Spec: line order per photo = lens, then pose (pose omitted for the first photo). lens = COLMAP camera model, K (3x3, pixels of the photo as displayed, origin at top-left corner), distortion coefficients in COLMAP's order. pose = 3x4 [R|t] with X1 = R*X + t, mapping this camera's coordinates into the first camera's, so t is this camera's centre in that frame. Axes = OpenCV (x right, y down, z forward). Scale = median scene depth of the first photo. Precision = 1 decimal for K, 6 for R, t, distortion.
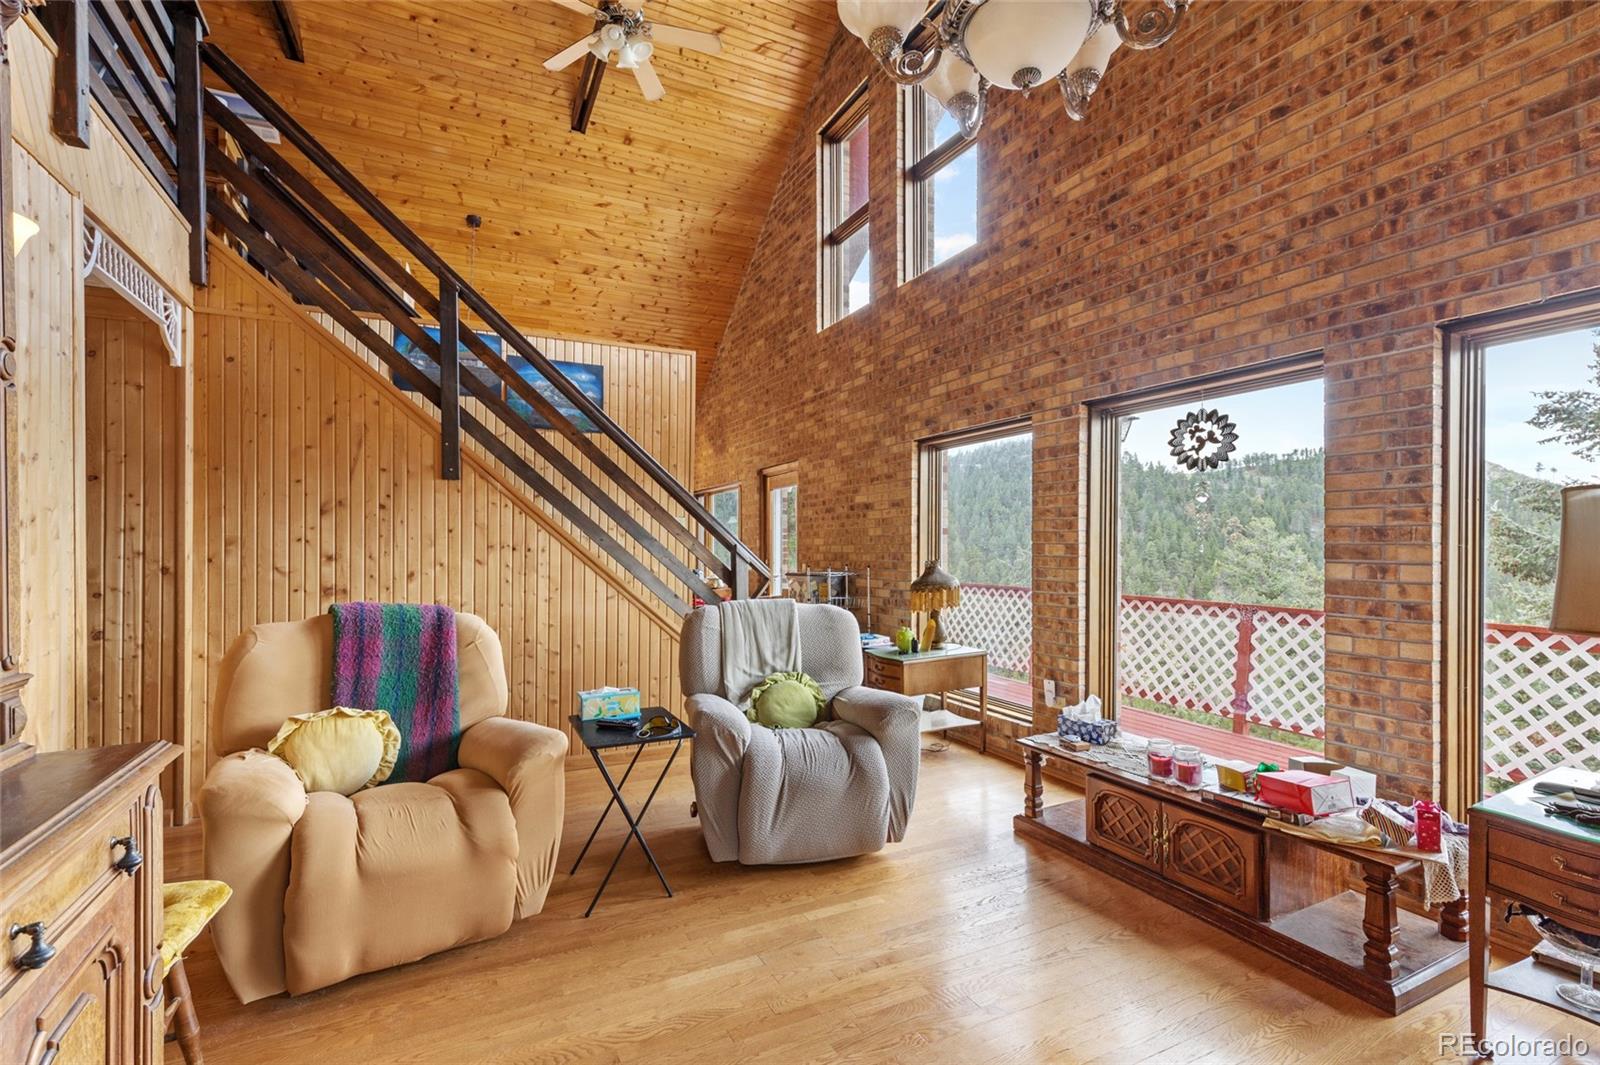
lens RADIAL K [[731.8, 0, 789.1], [0, 731.8, 546.1], [0, 0, 1]] dist [0.014982, -0.001898]
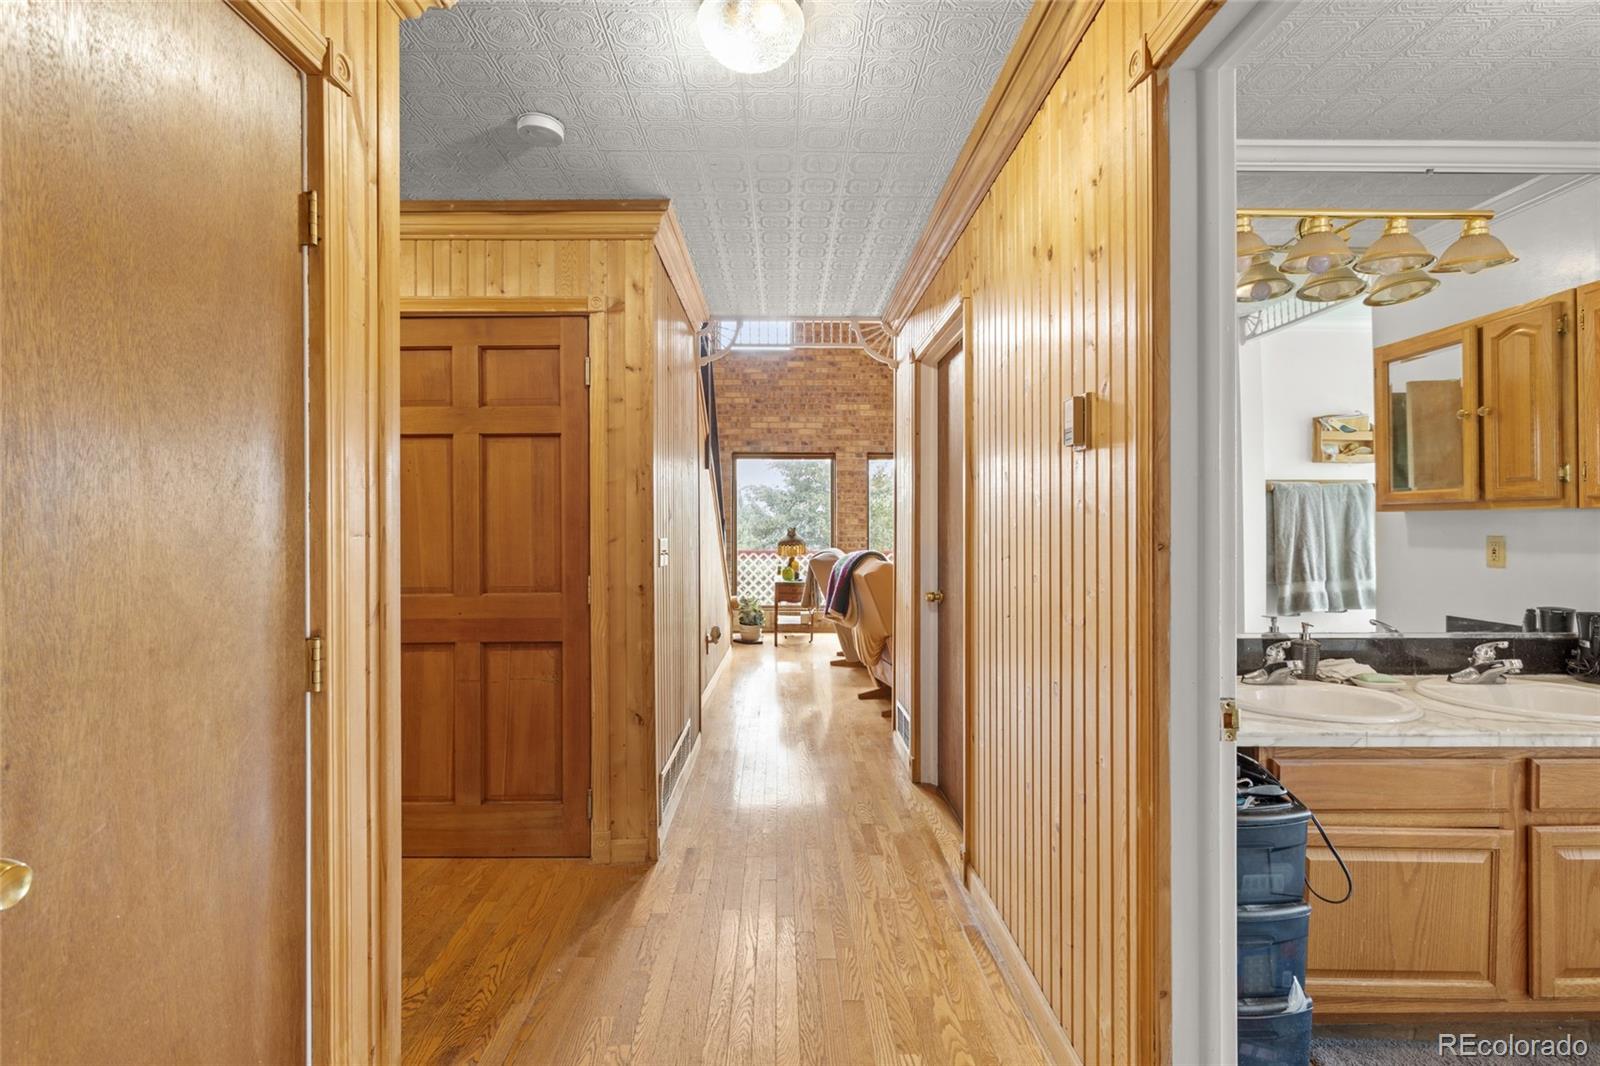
lens RADIAL K [[731.8, 0, 797.0], [0, 731.8, 526.1], [0, 0, 1]] dist [0.014982, -0.001898]
pose [[0.419657, -0.006582, 0.907659, -1.680092], [-0.001889, 0.999965, 0.008124, 0.001796], [-0.907681, -0.005124, 0.419630, 0.304516]]
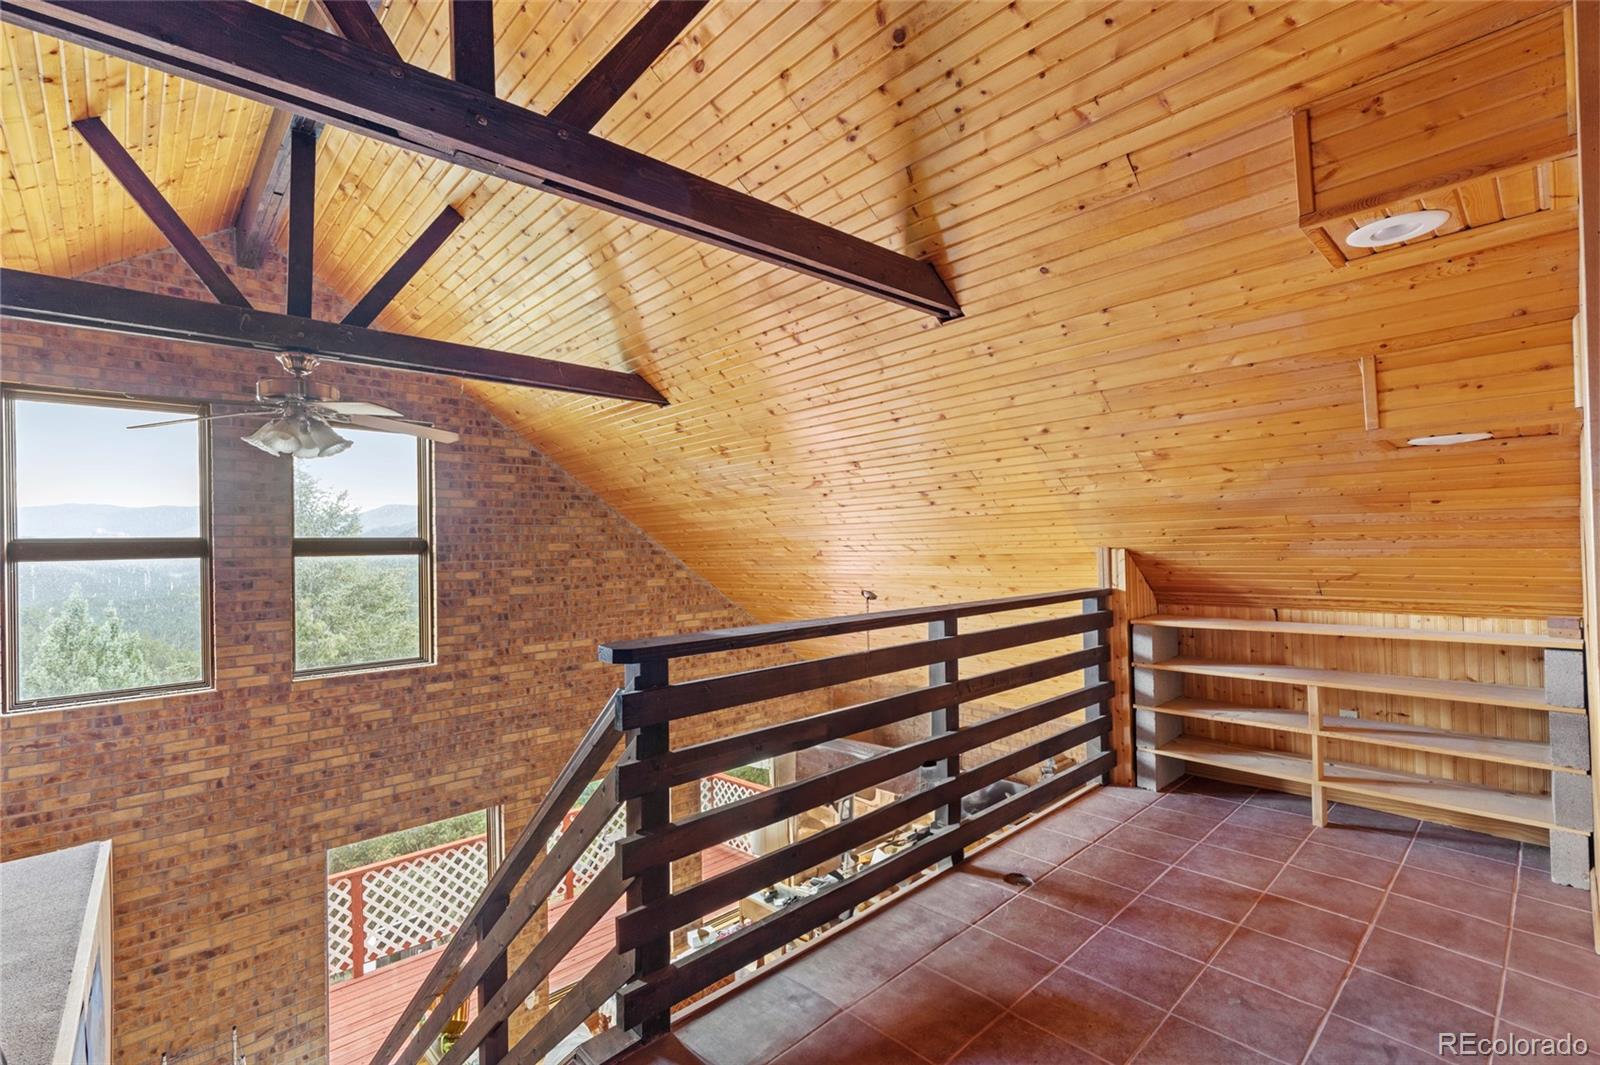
lens RADIAL K [[731.8, 0, 795.4], [0, 731.8, 536.4], [0, 0, 1]] dist [0.014982, -0.001898]
pose [[-0.293503, 0.010396, 0.955902, -1.280861], [0.016133, 0.999852, -0.005920, -0.743782], [-0.955822, 0.013684, -0.293628, 0.983801]]
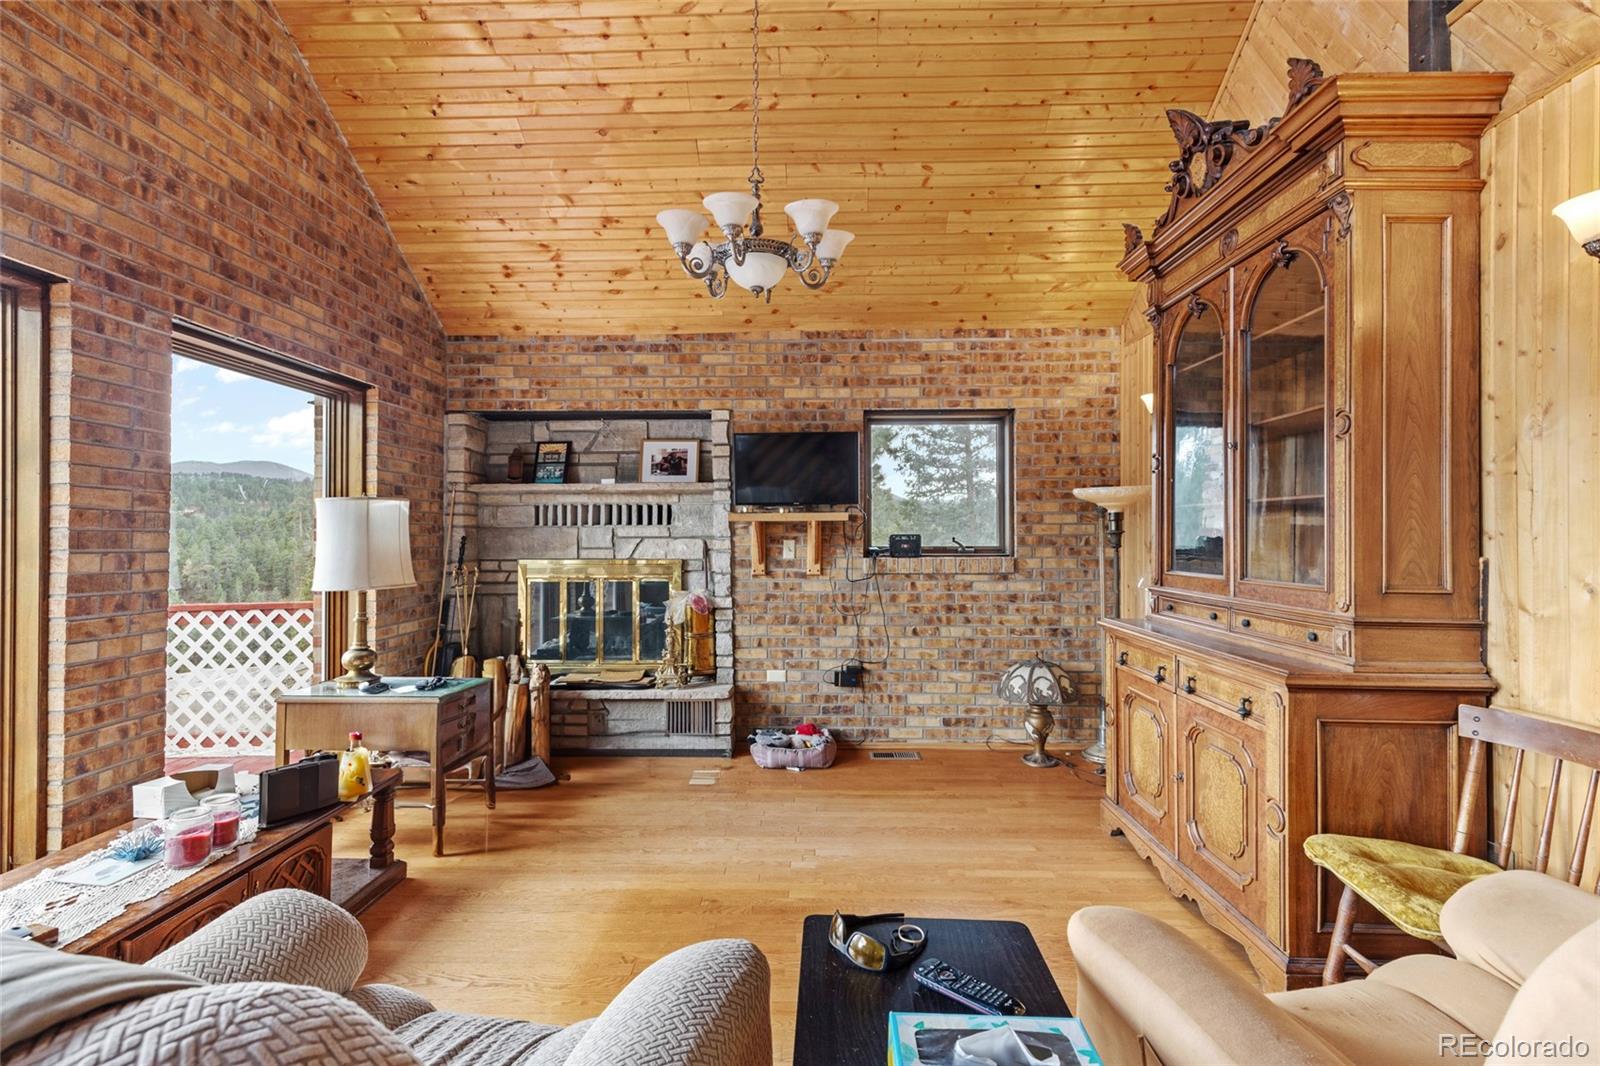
lens RADIAL K [[731.8, 0, 795.1], [0, 731.8, 521.3], [0, 0, 1]] dist [0.014982, -0.001898]
pose [[-0.886493, 0.009012, 0.462655, -0.242892], [-0.002259, 0.999714, -0.023803, 0.003892], [-0.462737, -0.022147, -0.886219, 1.010577]]
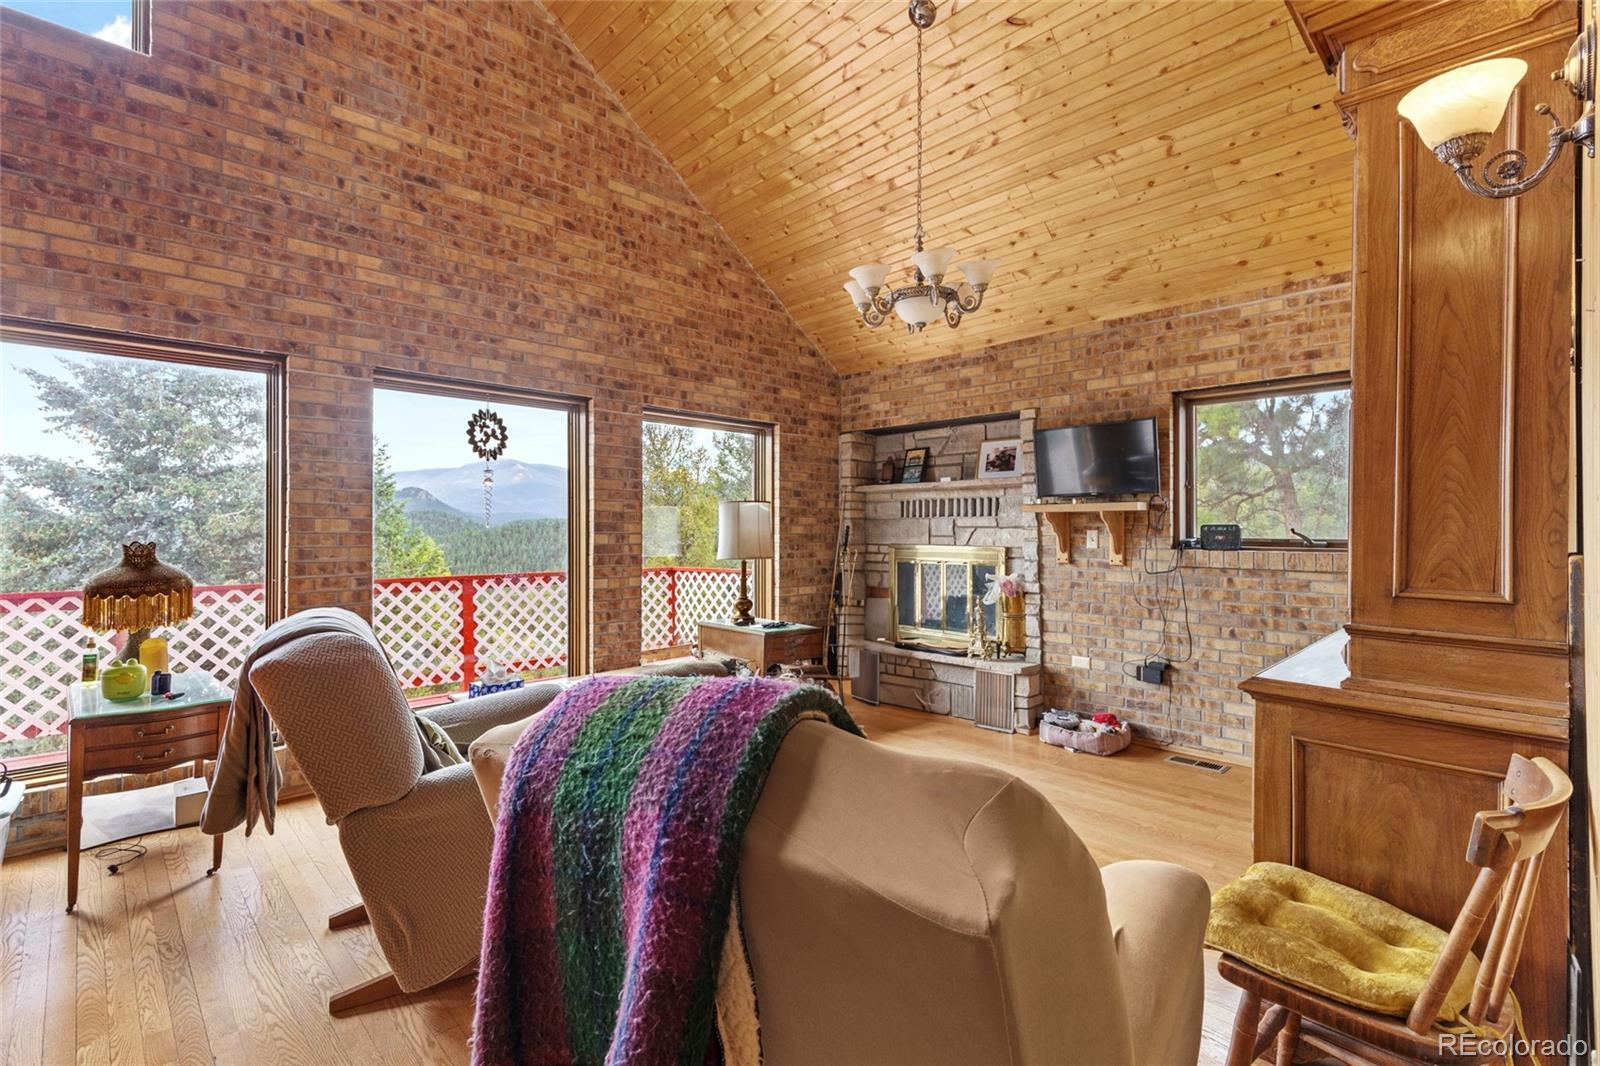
lens RADIAL K [[731.8, 0, 789.3], [0, 731.8, 518.9], [0, 0, 1]] dist [0.014982, -0.001898]
pose [[-0.300946, 0.007979, 0.953608, -0.671038], [-0.006153, 0.999928, -0.010308, 0.003054], [-0.953621, -0.008969, -0.300875, 0.808496]]
